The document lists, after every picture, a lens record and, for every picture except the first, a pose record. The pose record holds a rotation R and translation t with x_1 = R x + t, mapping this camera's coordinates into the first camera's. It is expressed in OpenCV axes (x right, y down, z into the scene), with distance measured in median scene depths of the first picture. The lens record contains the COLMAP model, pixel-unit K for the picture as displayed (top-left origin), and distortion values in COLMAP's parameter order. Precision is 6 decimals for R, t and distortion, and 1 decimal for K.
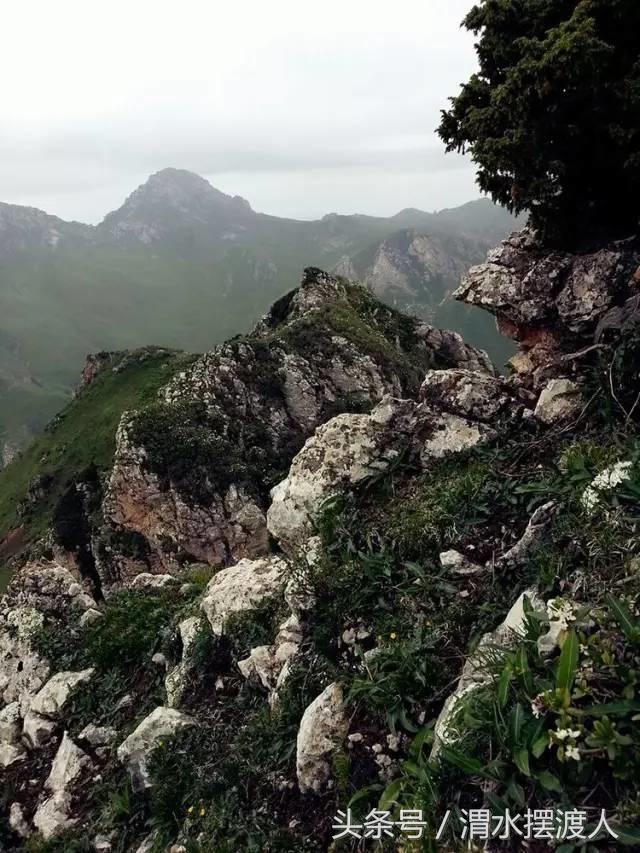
lens RADIAL K [[698.4, 0, 316.4], [0, 698.4, 428.6], [0, 0, 1]] dist [0.012528, -0.044063]
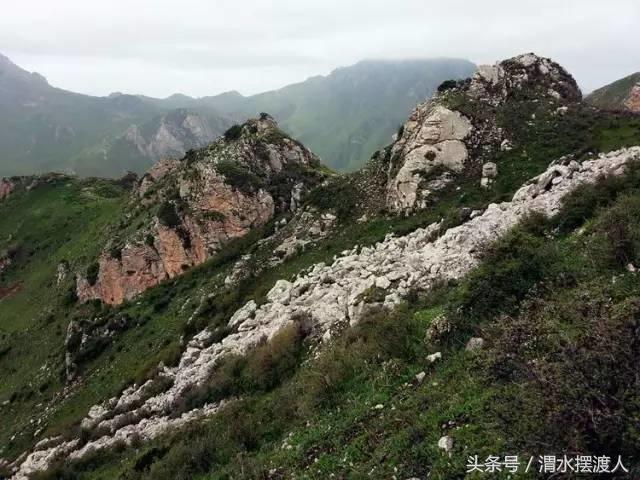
lens RADIAL K [[524.0, 0, 318.6], [0, 524.0, 236.1], [0, 0, 1]] dist [0.012528, -0.044063]
pose [[0.923692, -0.021794, 0.382516, -0.148224], [0.039127, 0.998527, -0.037590, 0.074548], [-0.381133, 0.049688, 0.923184, -0.199018]]
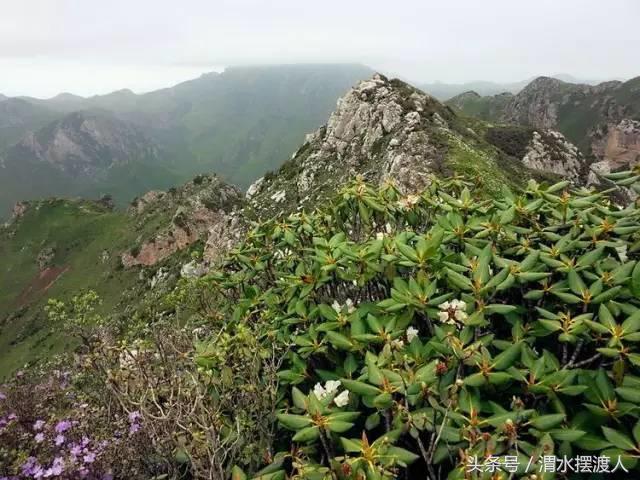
lens RADIAL K [[524.0, 0, 323.4], [0, 524.0, 238.4], [0, 0, 1]] dist [0.012528, -0.044063]
pose [[0.831053, -0.090038, 0.548858, -0.434639], [0.109687, 0.993962, -0.003026, 0.102281], [-0.545271, 0.062717, 0.835910, -0.769124]]
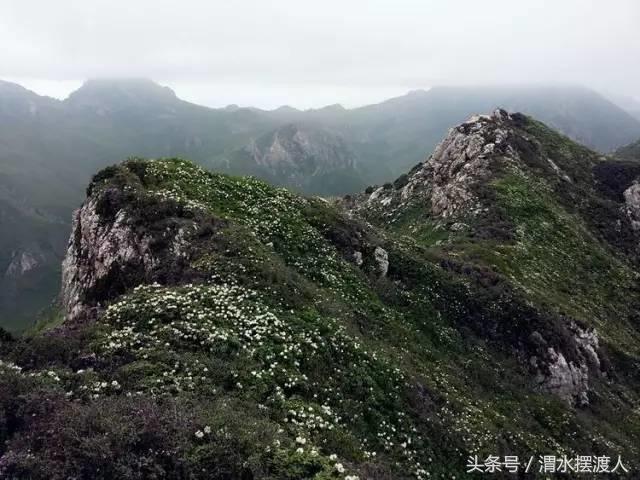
lens RADIAL K [[524.0, 0, 323.6], [0, 524.0, 243.0], [0, 0, 1]] dist [0.012528, -0.044063]
pose [[0.973402, 0.035643, 0.226316, -0.422142], [-0.027149, 0.998809, -0.040533, 0.124855], [-0.227491, 0.033311, 0.973210, -0.886971]]
